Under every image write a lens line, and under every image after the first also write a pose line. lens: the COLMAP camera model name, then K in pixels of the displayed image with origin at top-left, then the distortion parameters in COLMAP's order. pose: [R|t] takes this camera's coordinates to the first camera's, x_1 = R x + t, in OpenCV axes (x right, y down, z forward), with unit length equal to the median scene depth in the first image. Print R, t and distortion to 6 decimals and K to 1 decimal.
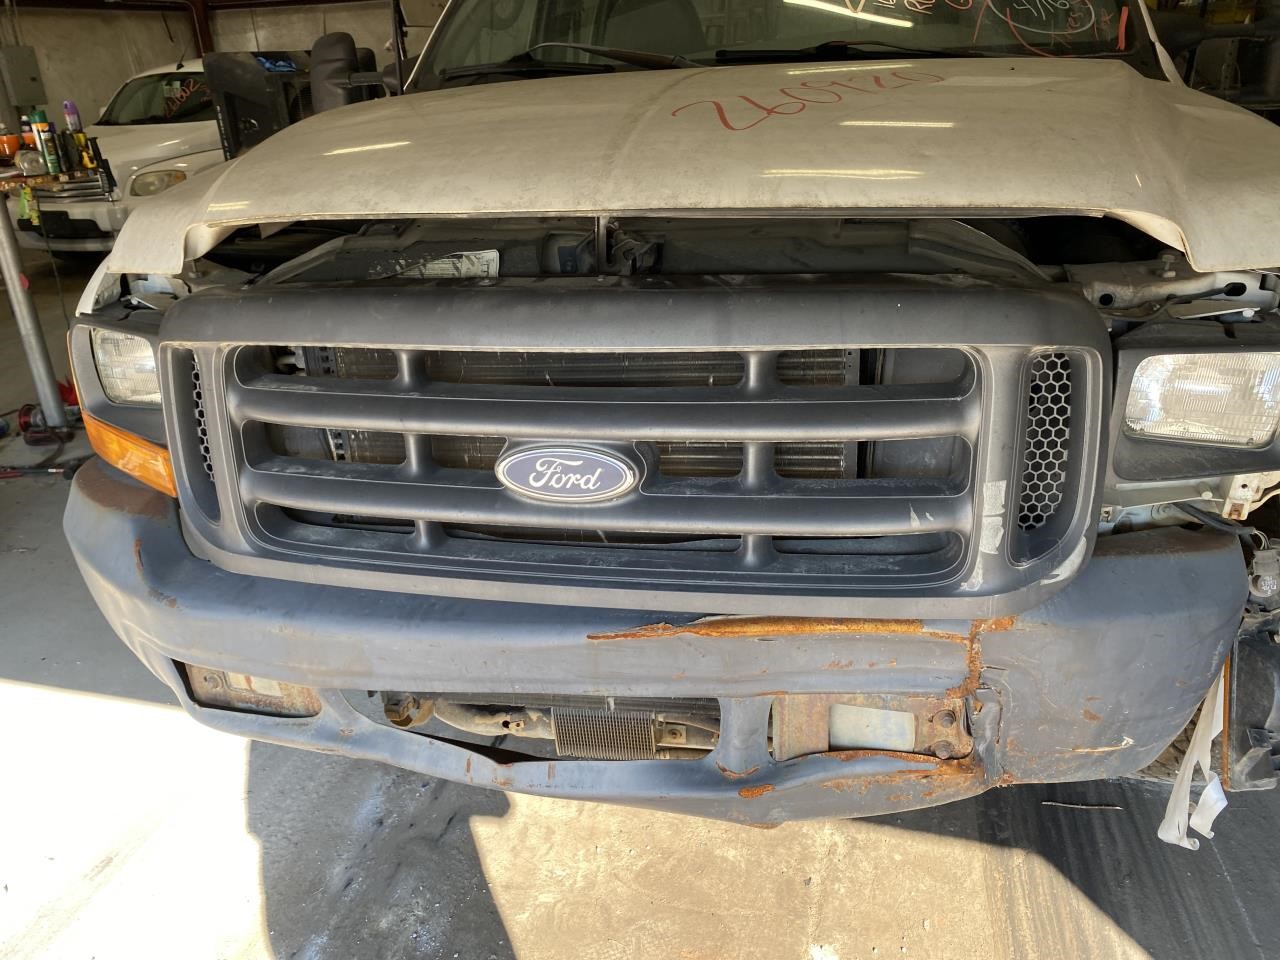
lens RADIAL K [[953.8, 0, 628.5], [0, 953.8, 470.8], [0, 0, 1]] dist [0.029750, -0.030342]
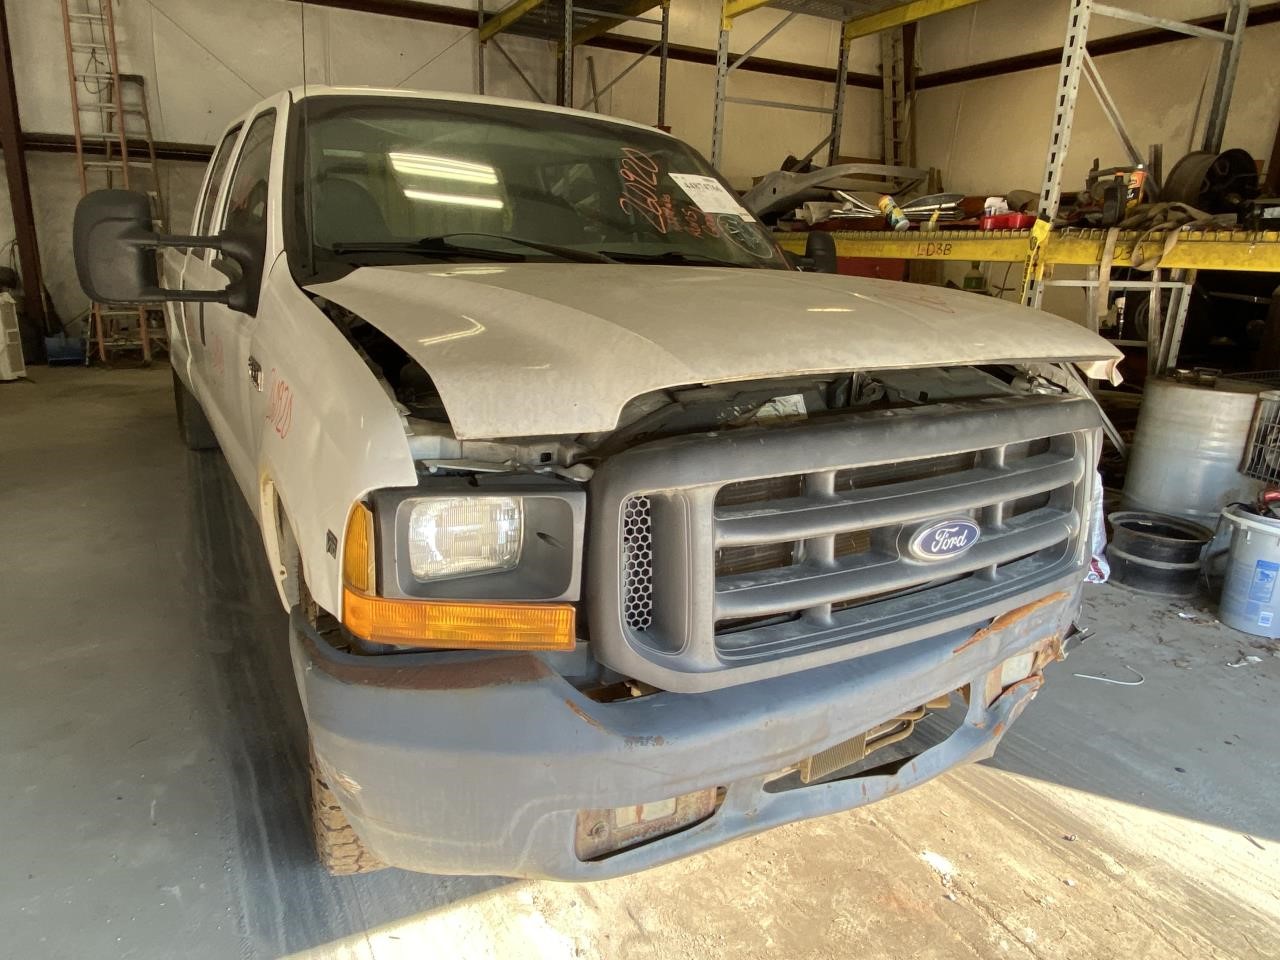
lens RADIAL K [[829.5, 0, 640.0], [0, 829.5, 480.0], [0, 0, 1]] dist [0.004257, 0.000572]
pose [[0.739825, -0.111137, 0.663557, -1.126149], [0.202181, 0.977401, -0.061718, -0.091372], [-0.641702, 0.179819, 0.745576, 0.311770]]
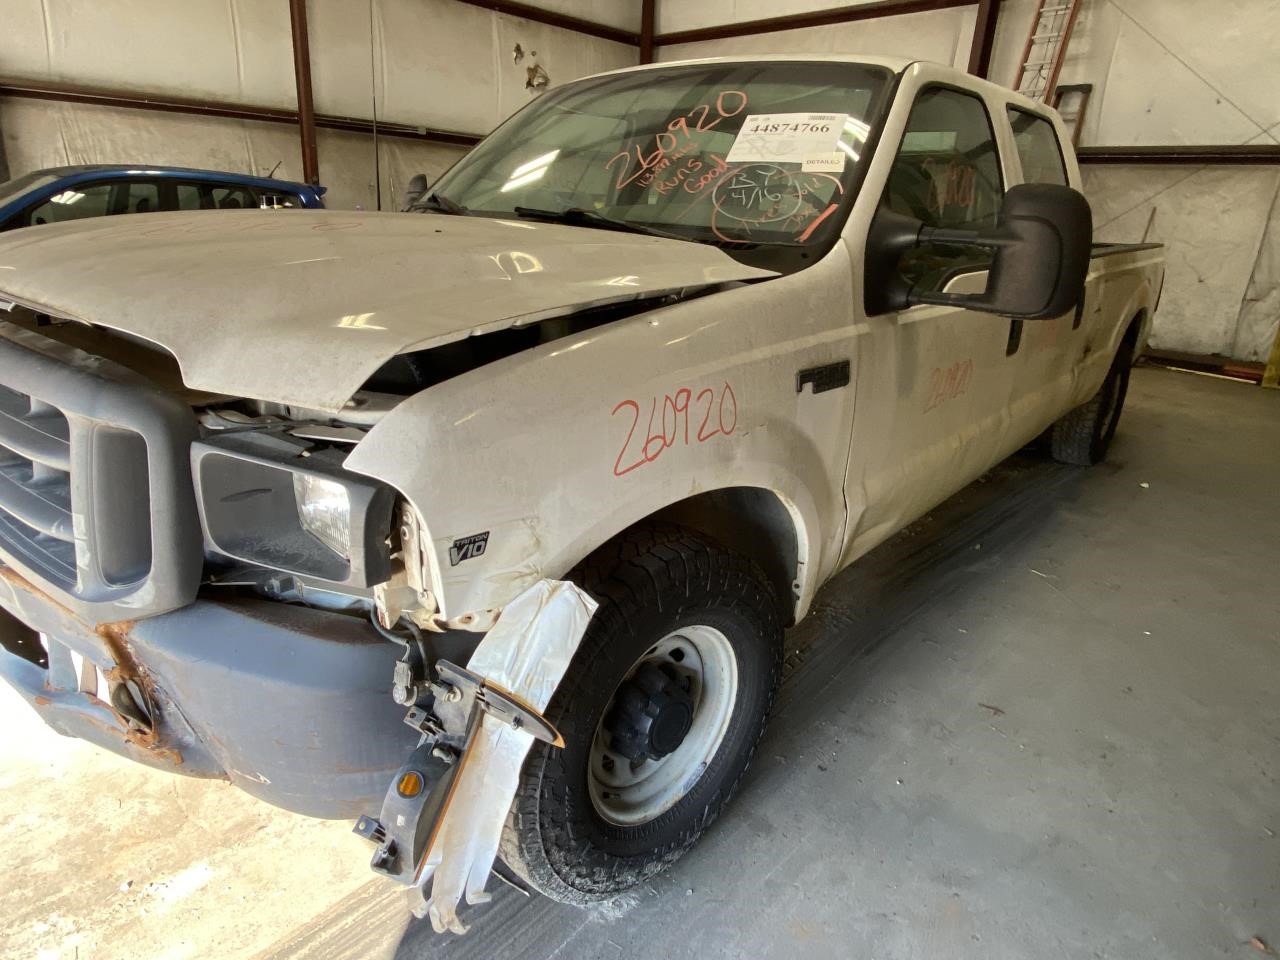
lens RADIAL K [[767.9, 0, 640.0], [0, 767.9, 480.0], [0, 0, 1]] dist [0.029756, -0.038884]
pose [[0.885278, 0.236918, -0.400190, 1.274735], [-0.264277, 0.964349, -0.013709, -0.192354], [0.382675, 0.117897, 0.916330, 0.266324]]
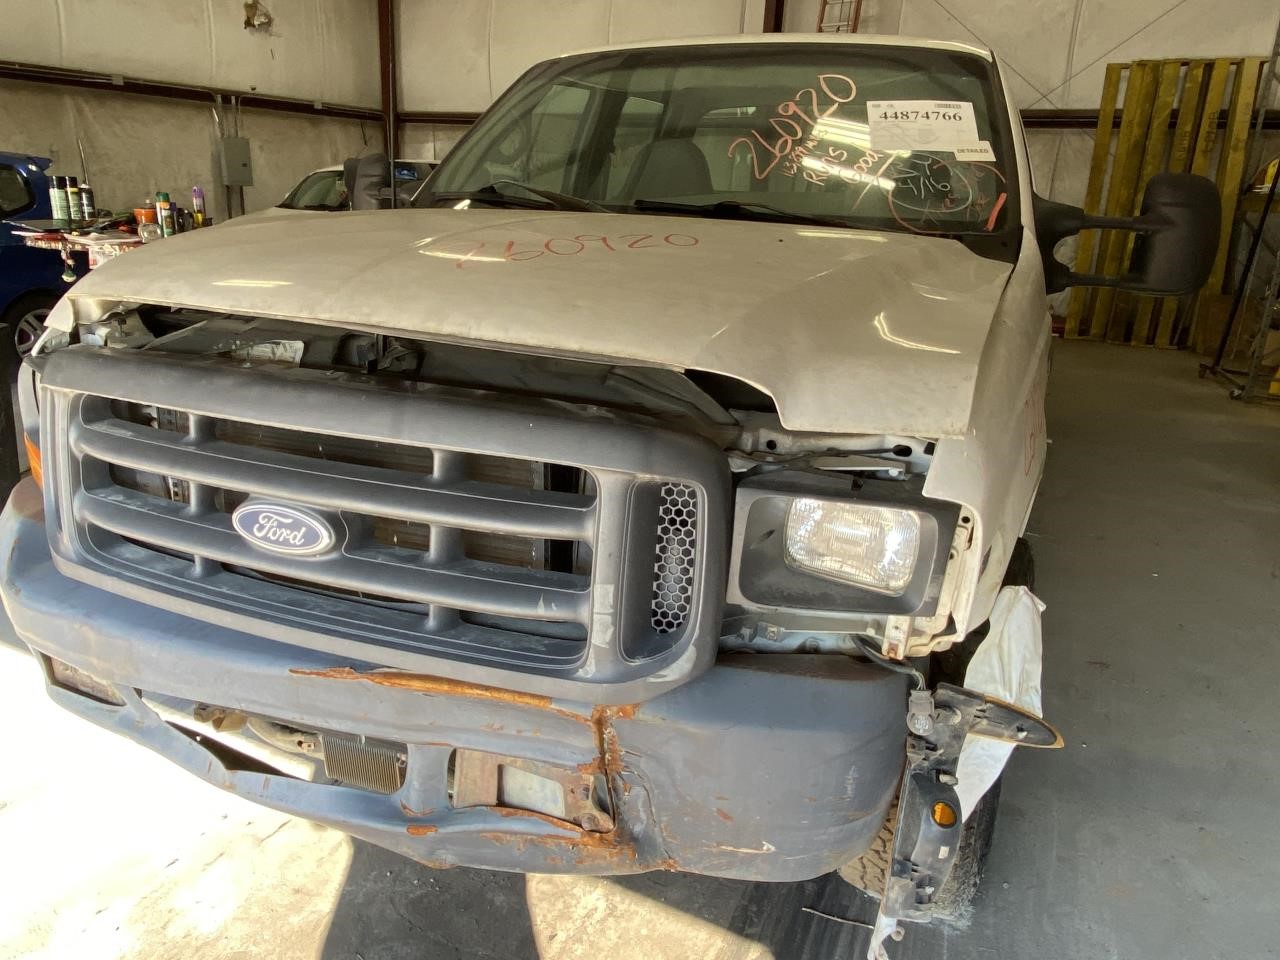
lens RADIAL K [[867.8, 0, 640.0], [0, 867.8, 480.0], [0, 0, 1]] dist [0.101751, -0.131937]
pose [[0.983172, 0.131660, -0.126644, 0.464379], [-0.141761, 0.987107, -0.074324, -0.035494], [0.115226, 0.091027, 0.989160, -0.045417]]
